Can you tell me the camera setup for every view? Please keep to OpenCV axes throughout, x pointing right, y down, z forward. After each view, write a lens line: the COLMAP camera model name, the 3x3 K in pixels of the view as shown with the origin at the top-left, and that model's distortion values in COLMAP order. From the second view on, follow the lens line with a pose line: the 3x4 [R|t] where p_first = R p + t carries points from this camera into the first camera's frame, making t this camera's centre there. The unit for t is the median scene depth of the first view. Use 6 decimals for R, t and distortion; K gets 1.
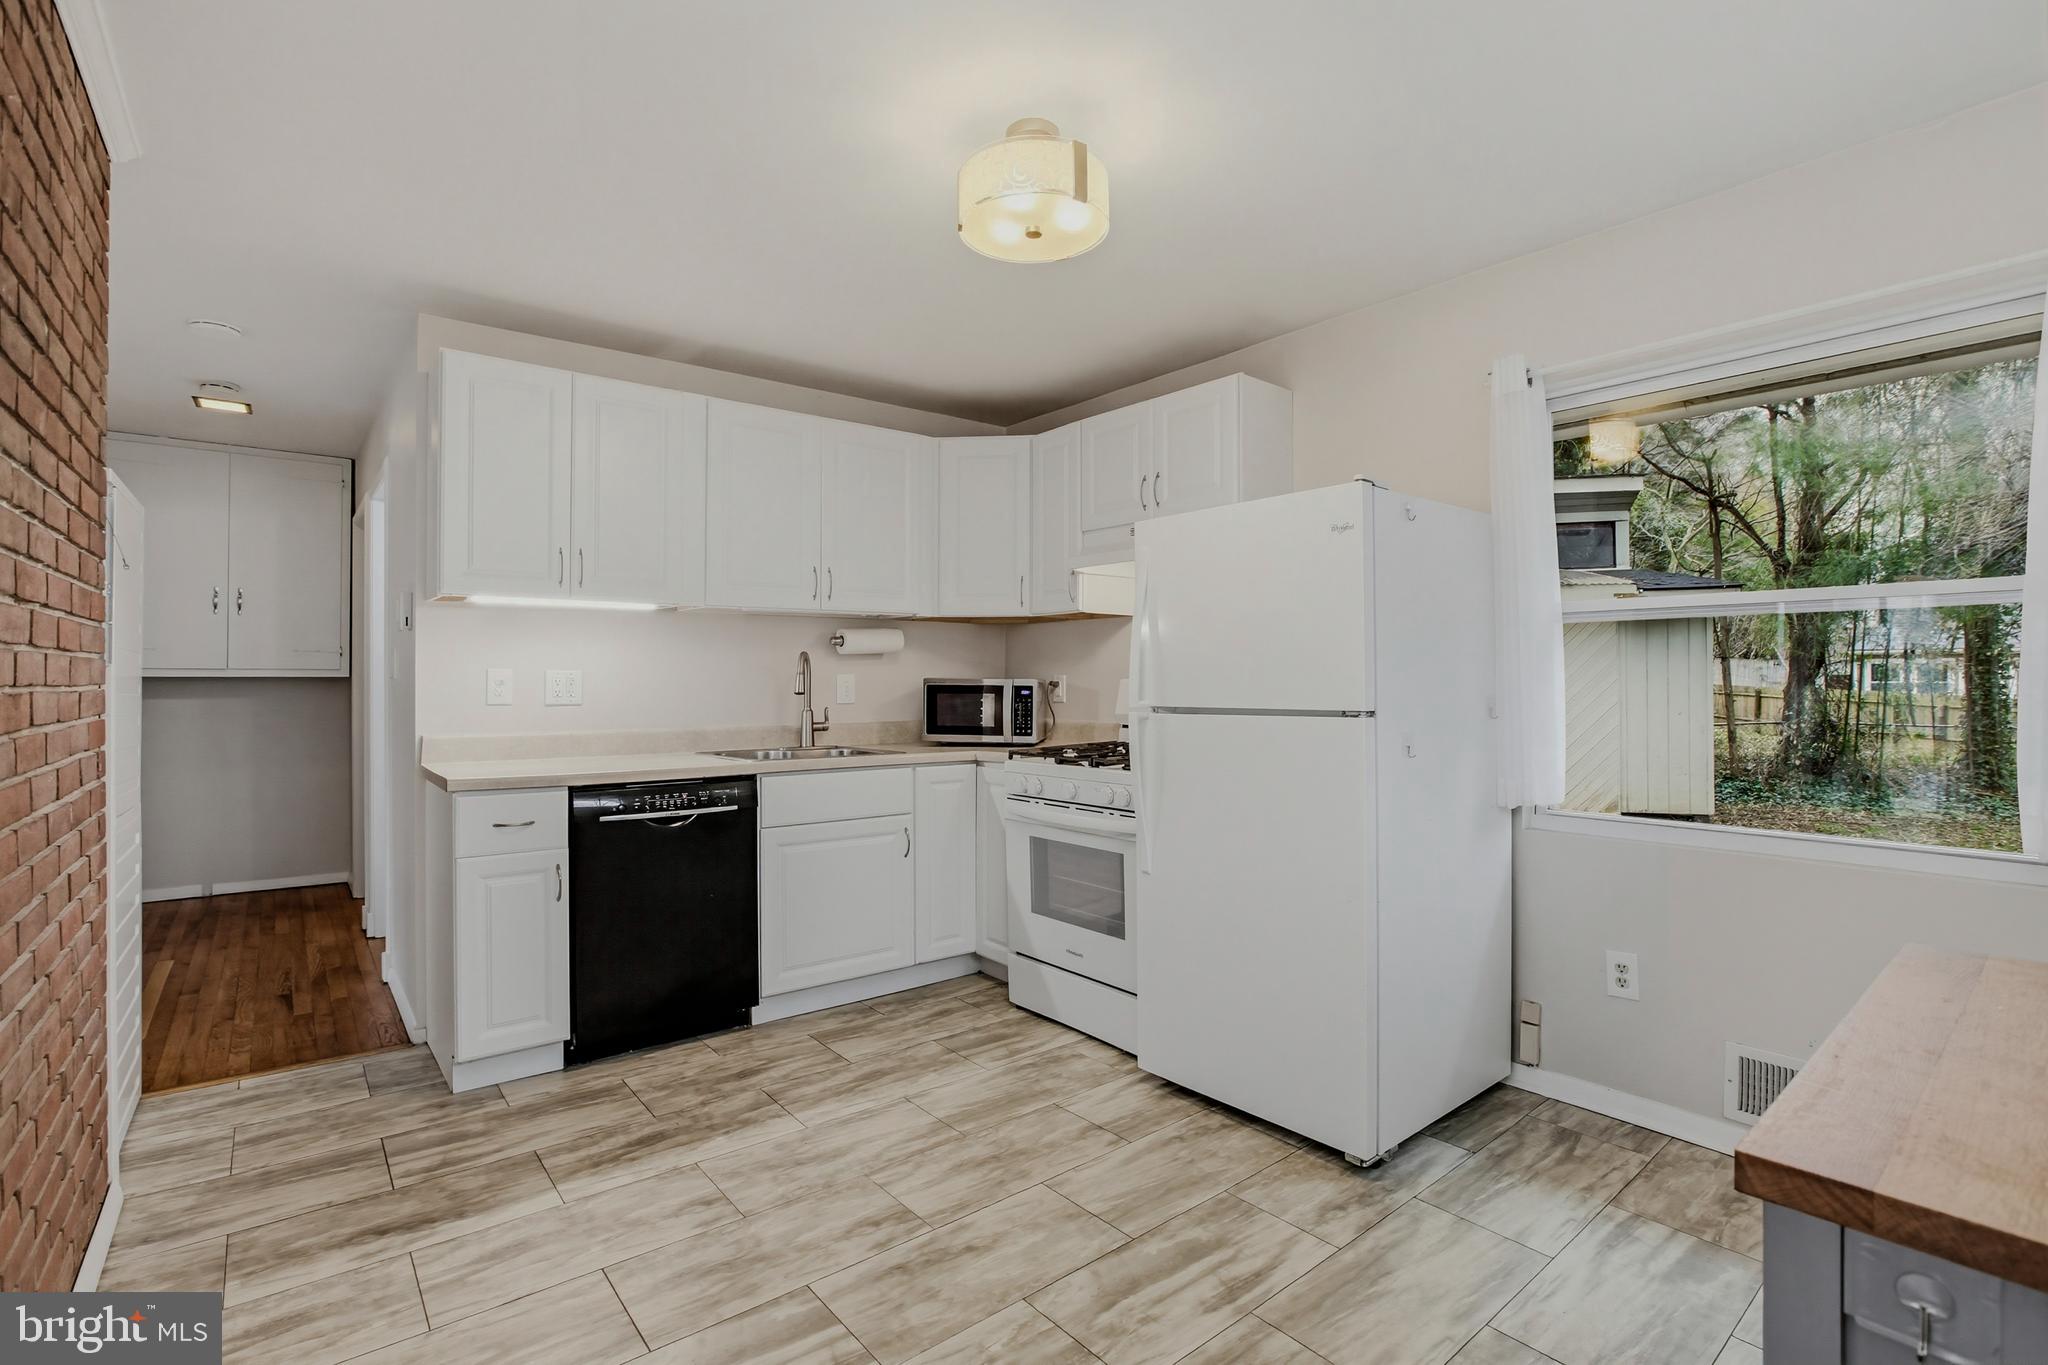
lens RADIAL K [[960.7, 0, 1032.9], [0, 960.7, 676.3], [0, 0, 1]] dist [-0.053832, 0.019526]
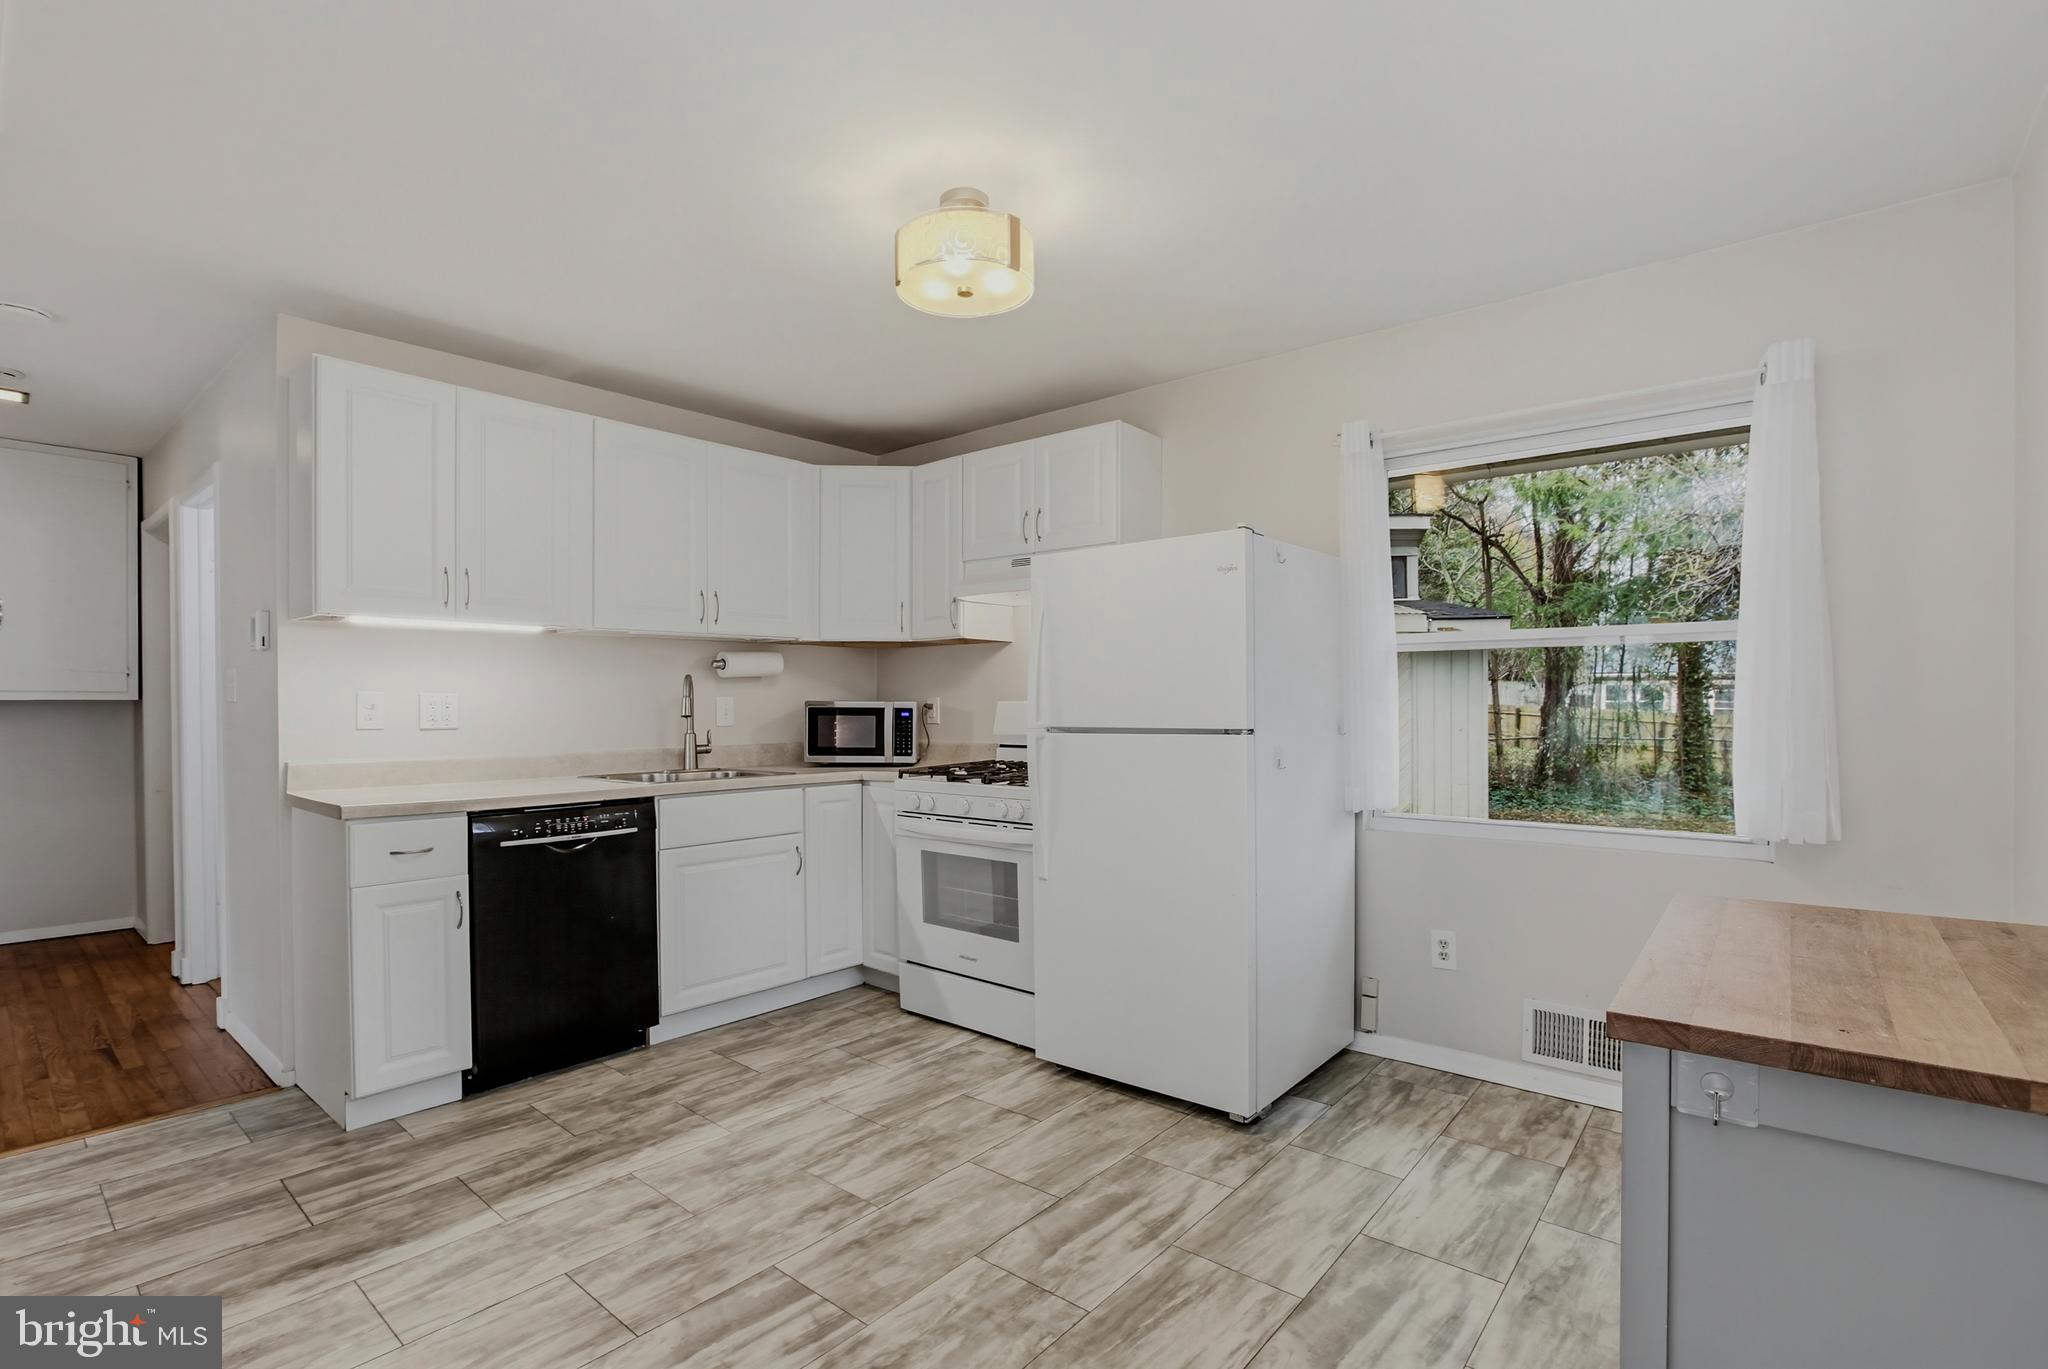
lens RADIAL K [[960.7, 0, 1033.3], [0, 960.7, 711.0], [0, 0, 1]] dist [-0.053832, 0.019526]
pose [[0.982253, -0.003670, 0.187525, -0.108808], [0.000967, 0.999894, 0.014502, -0.002362], [-0.187559, -0.014063, 0.982153, -0.079050]]
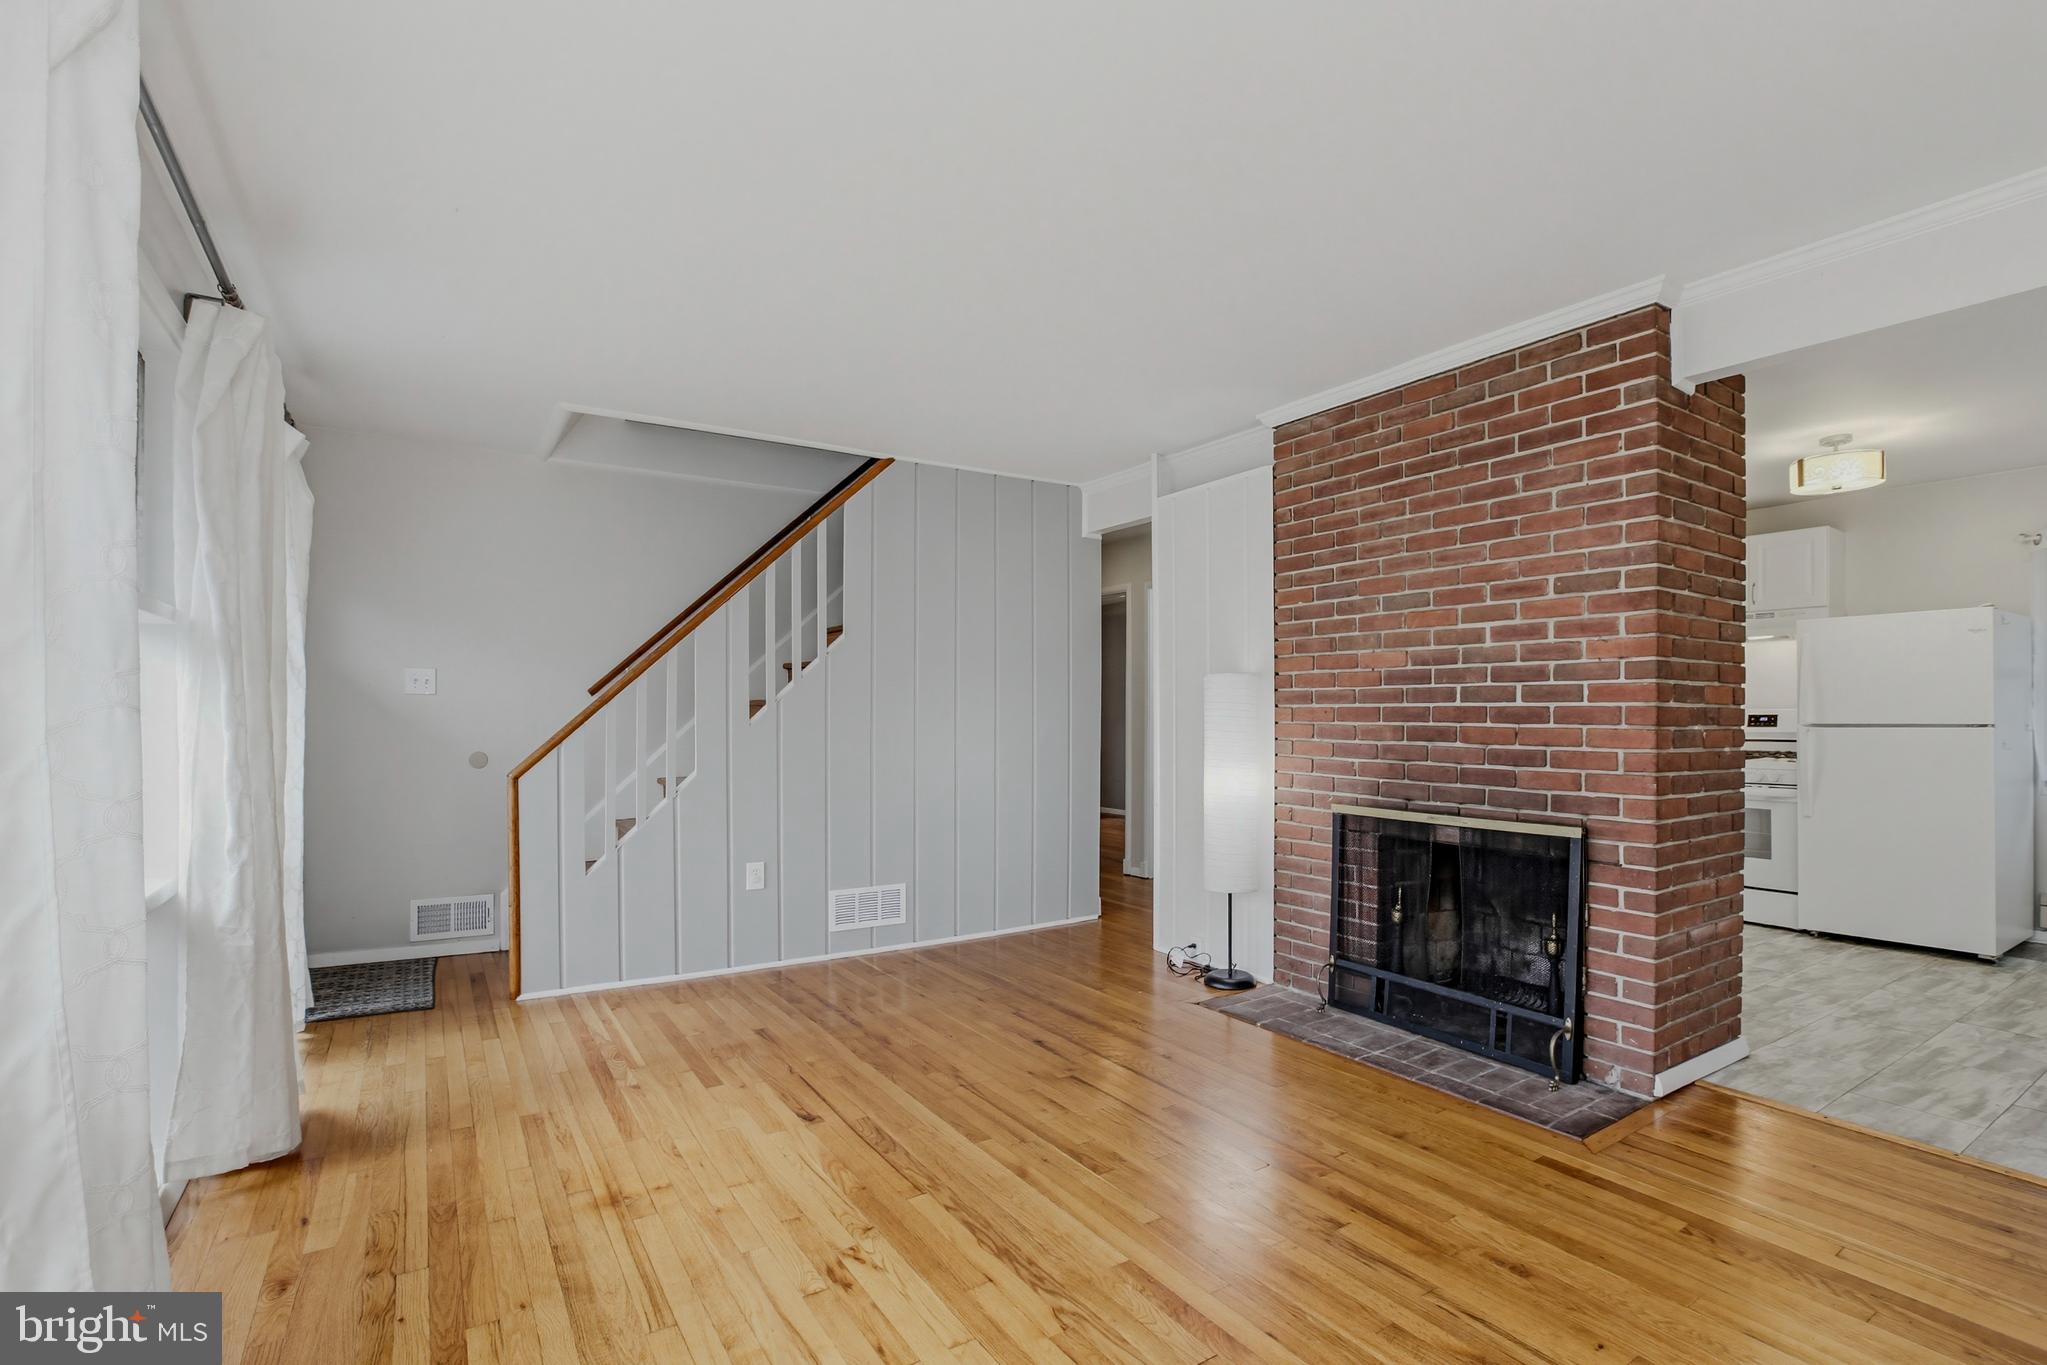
lens RADIAL K [[960.3, 0, 1014.6], [0, 960.3, 707.9], [0, 0, 1]] dist [-0.053832, 0.019526]
pose [[0.993775, 0.005990, -0.111243, -1.289514], [-0.006330, 0.999976, -0.002707, 0.016272], [0.111224, 0.003394, 0.993790, -1.005960]]
